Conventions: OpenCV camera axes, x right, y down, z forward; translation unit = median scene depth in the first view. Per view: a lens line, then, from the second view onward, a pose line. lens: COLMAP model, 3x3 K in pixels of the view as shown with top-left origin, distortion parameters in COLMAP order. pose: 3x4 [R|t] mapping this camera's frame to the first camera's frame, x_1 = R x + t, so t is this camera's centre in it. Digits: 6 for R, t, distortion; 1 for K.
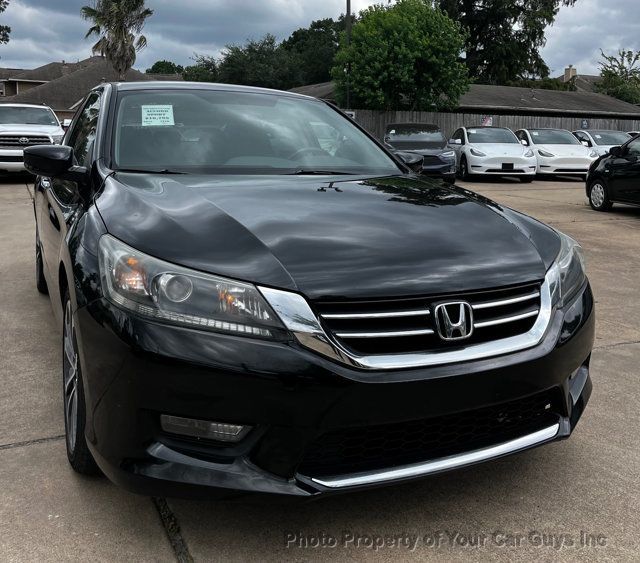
lens RADIAL K [[651.2, 0, 320.7], [0, 651.2, 244.4], [0, 0, 1]] dist [0.024842, 0.029106]
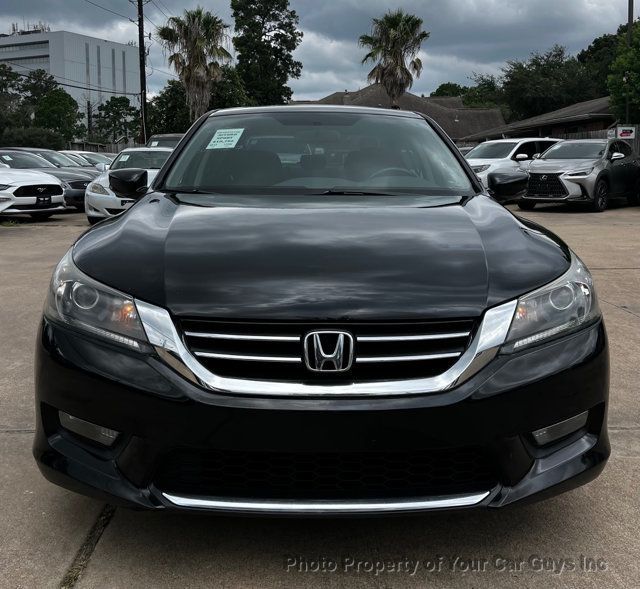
lens RADIAL K [[684.7, 0, 320.2], [0, 684.7, 275.1], [0, 0, 1]] dist [0.011639, 0.013341]
pose [[0.914312, 0.046055, -0.402384, 0.049069], [-0.045630, 0.998902, 0.010647, 0.000019], [0.402432, 0.008626, 0.915409, 0.009788]]
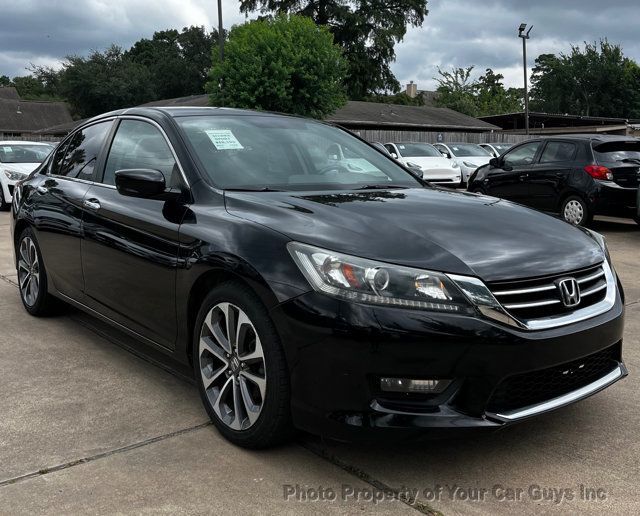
lens RADIAL K [[666.3, 0, 320.0], [0, 666.3, 258.0], [0, 0, 1]] dist [0.021055, 0.002004]
pose [[0.974201, -0.050912, 0.219865, -0.051091], [0.051929, 0.998650, 0.001156, 0.001517], [-0.219627, 0.010291, 0.975530, -0.020042]]
